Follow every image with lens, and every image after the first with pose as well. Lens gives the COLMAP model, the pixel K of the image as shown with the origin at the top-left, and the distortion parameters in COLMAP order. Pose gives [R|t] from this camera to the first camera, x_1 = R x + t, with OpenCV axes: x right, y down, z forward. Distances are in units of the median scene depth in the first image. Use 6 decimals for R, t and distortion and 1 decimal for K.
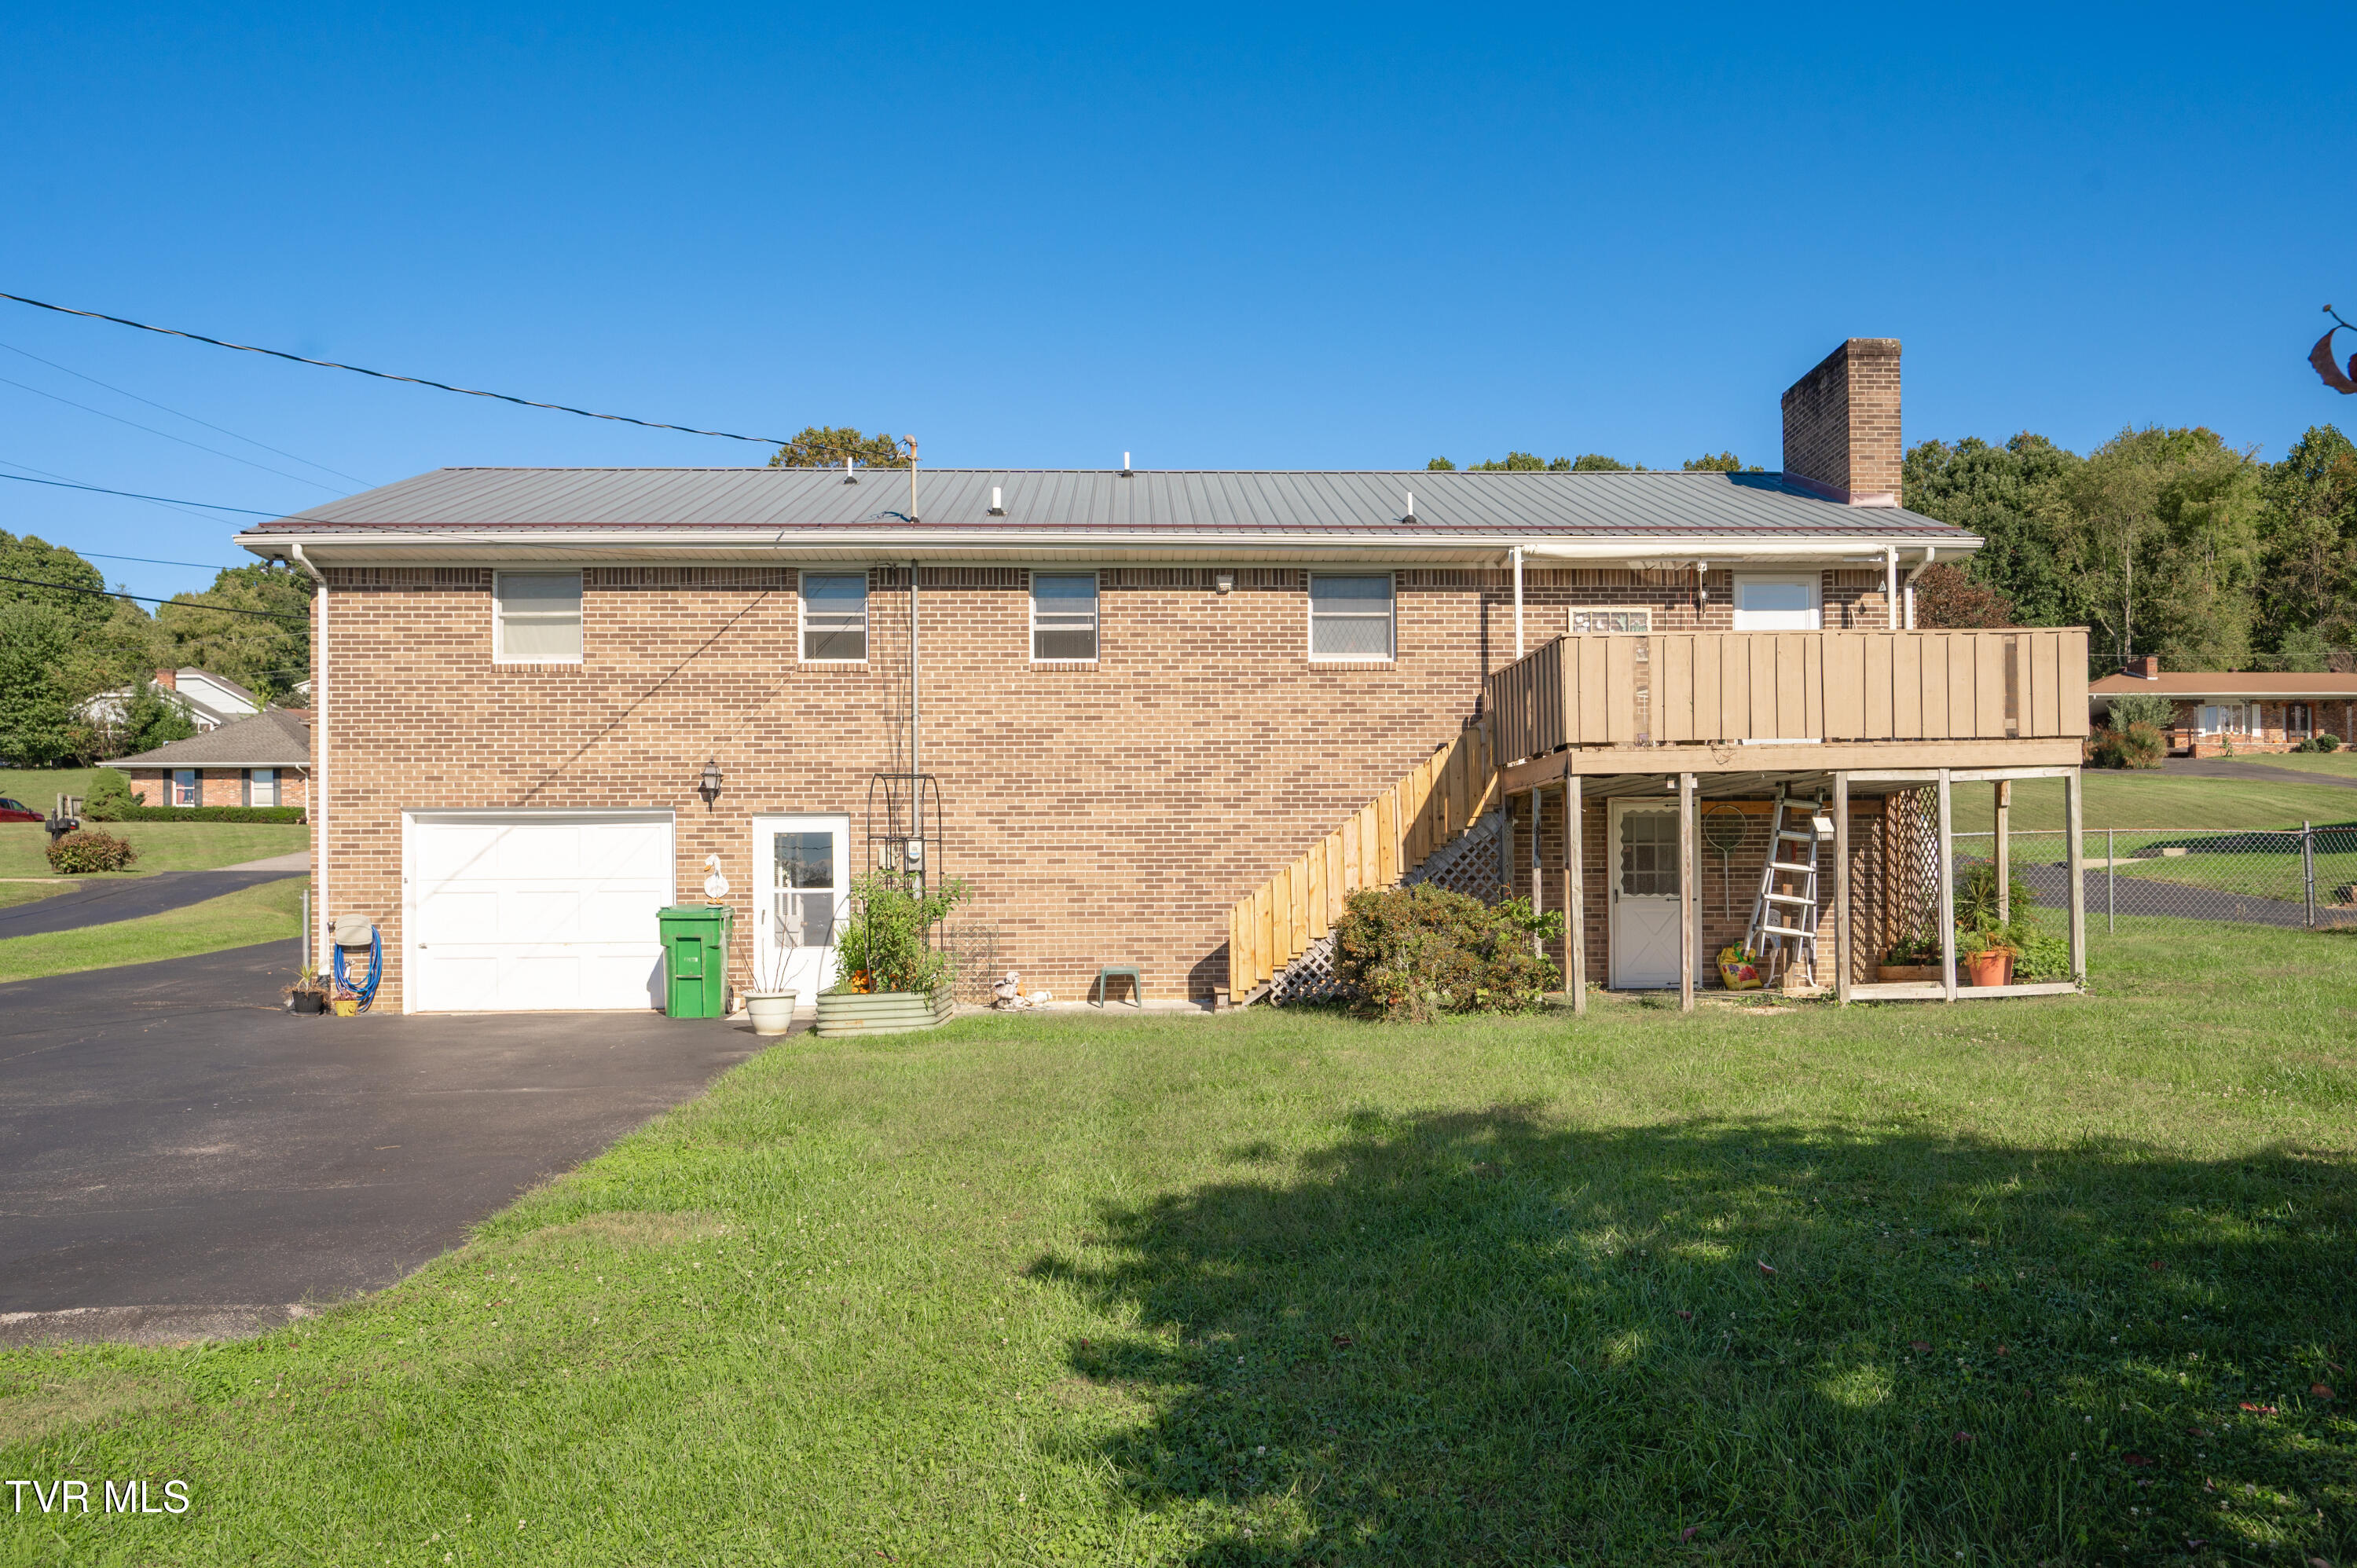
lens RADIAL K [[1569.1, 0, 1178.9], [0, 1569.1, 793.8], [0, 0, 1]] dist [0.000058, 0.000458]
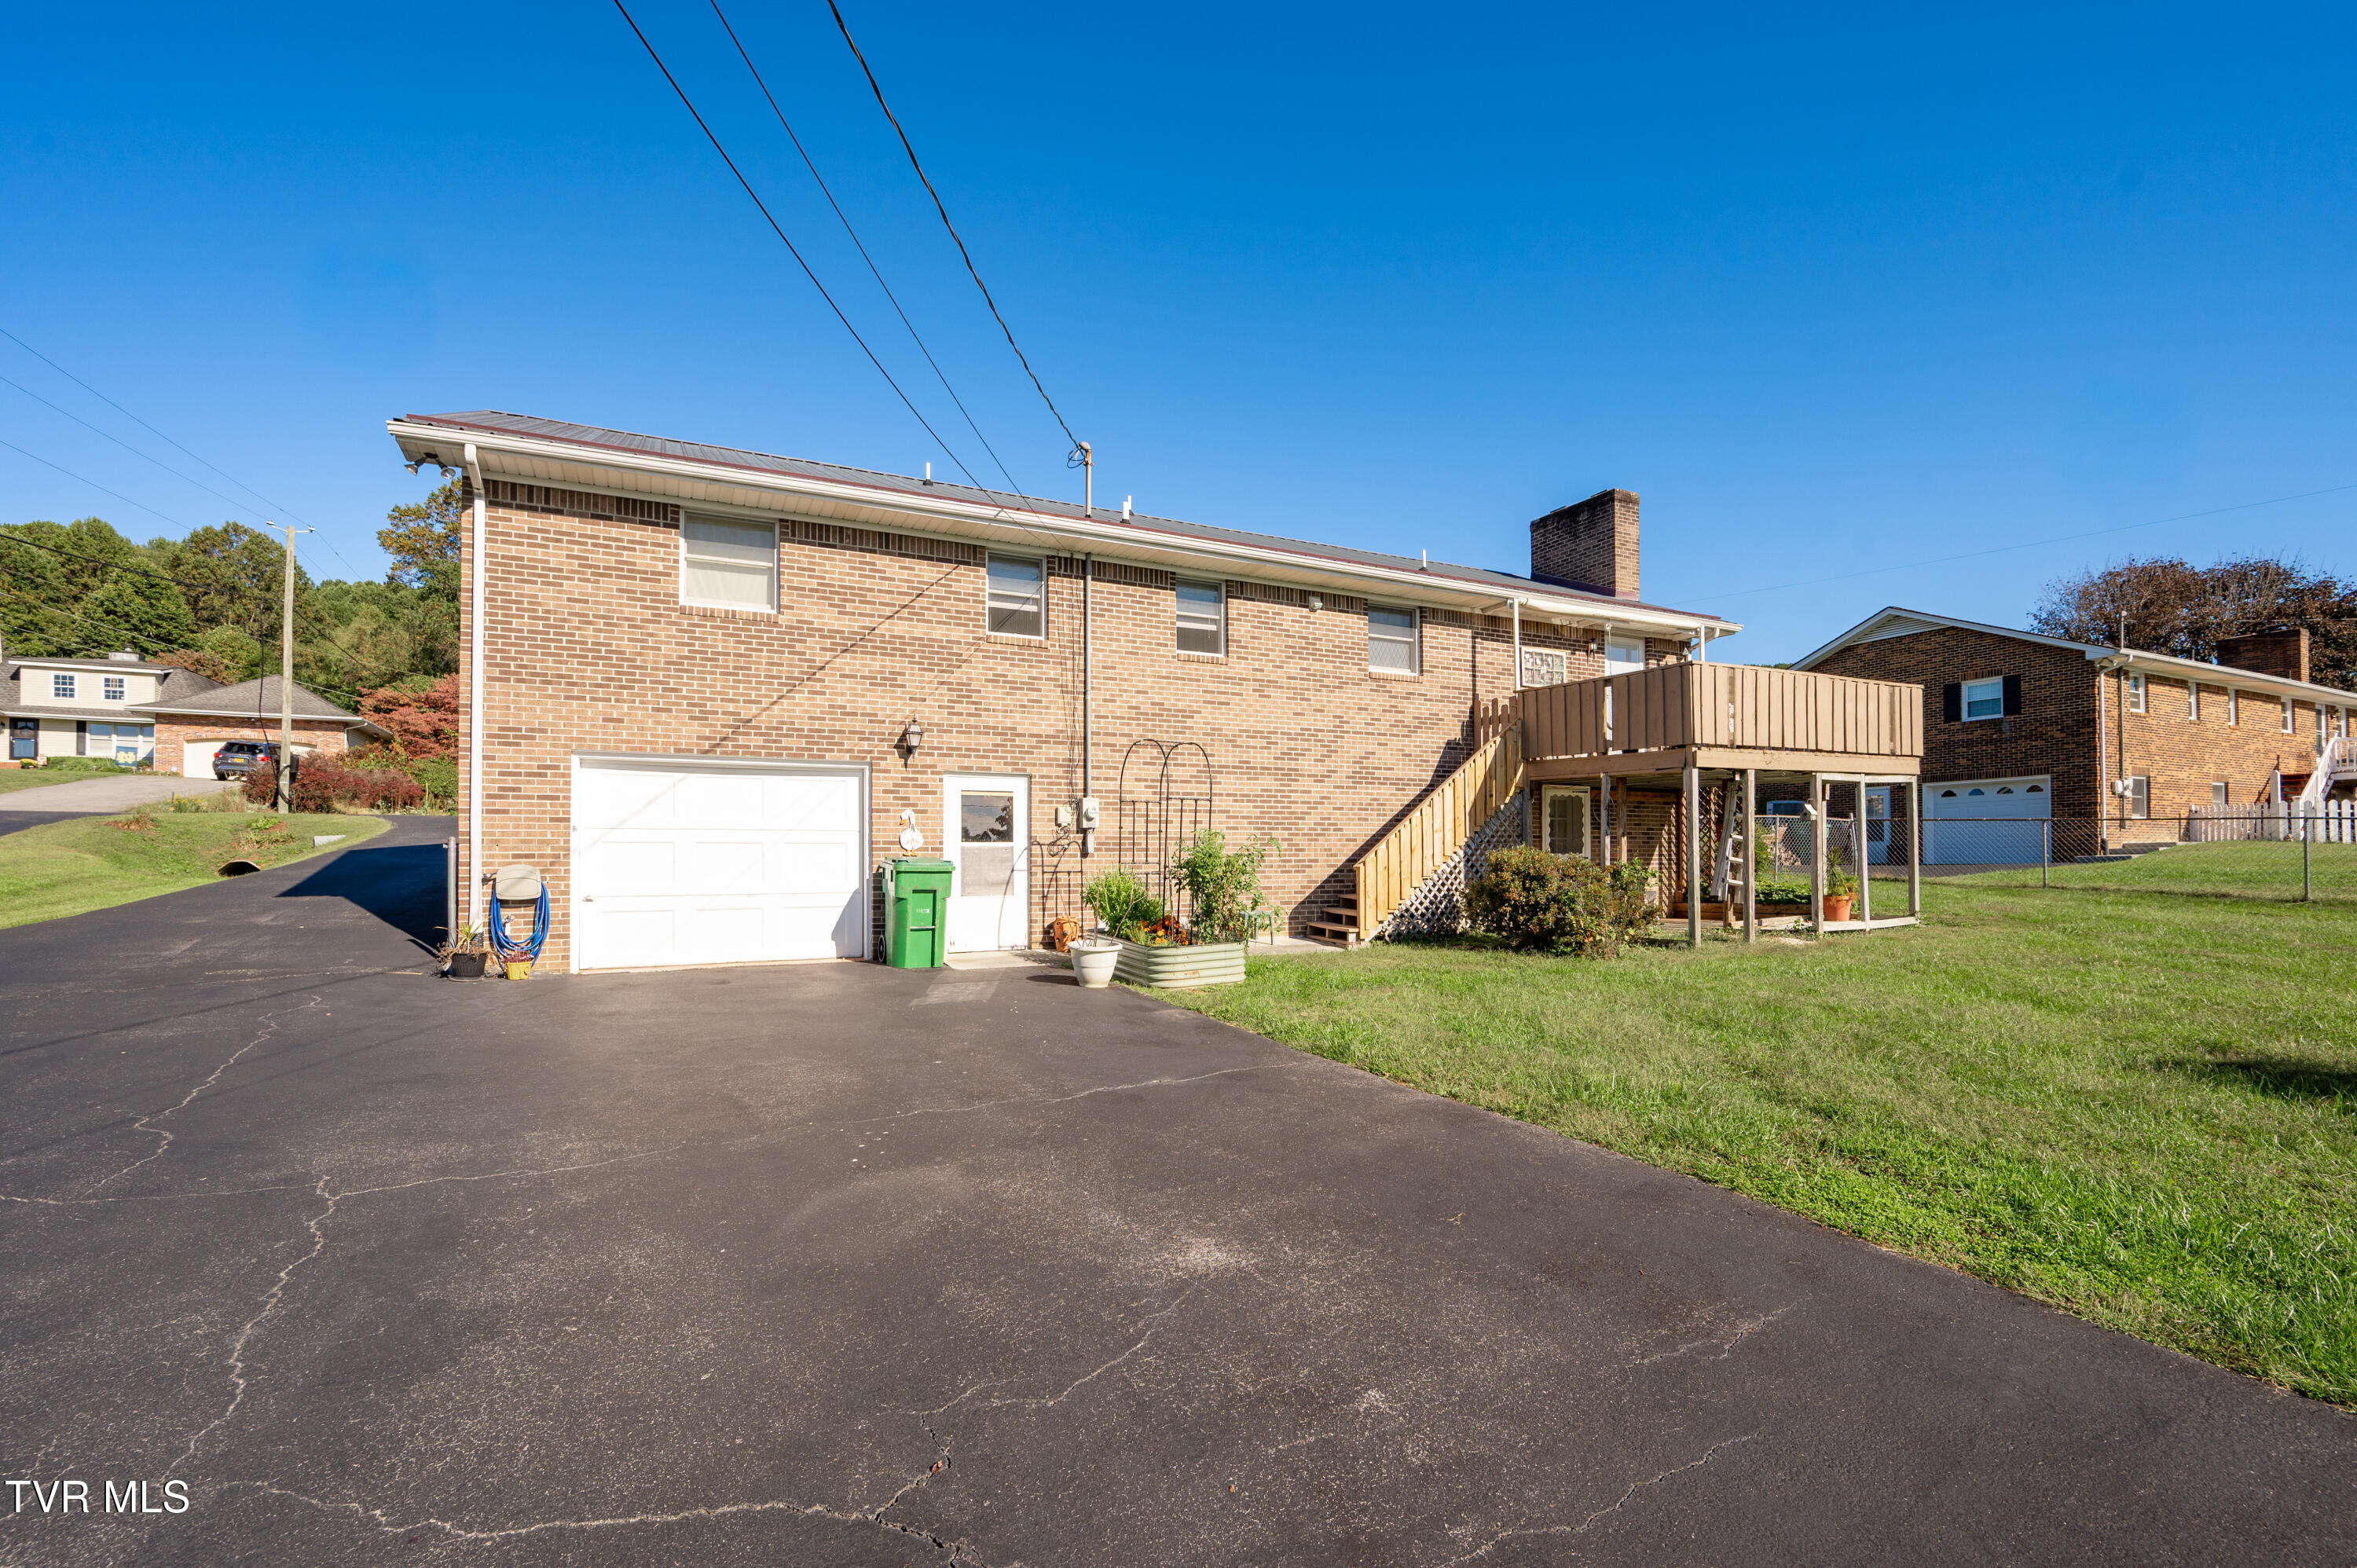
lens RADIAL K [[1020.4, 0, 1177.8], [0, 1020.4, 783.3], [0, 0, 1]] dist [0.000618, -0.000016]
pose [[0.917492, 0.035990, 0.396122, -0.399352], [-0.037616, 0.999286, -0.003667, 0.017139], [-0.395971, -0.011536, 0.918191, 0.301406]]
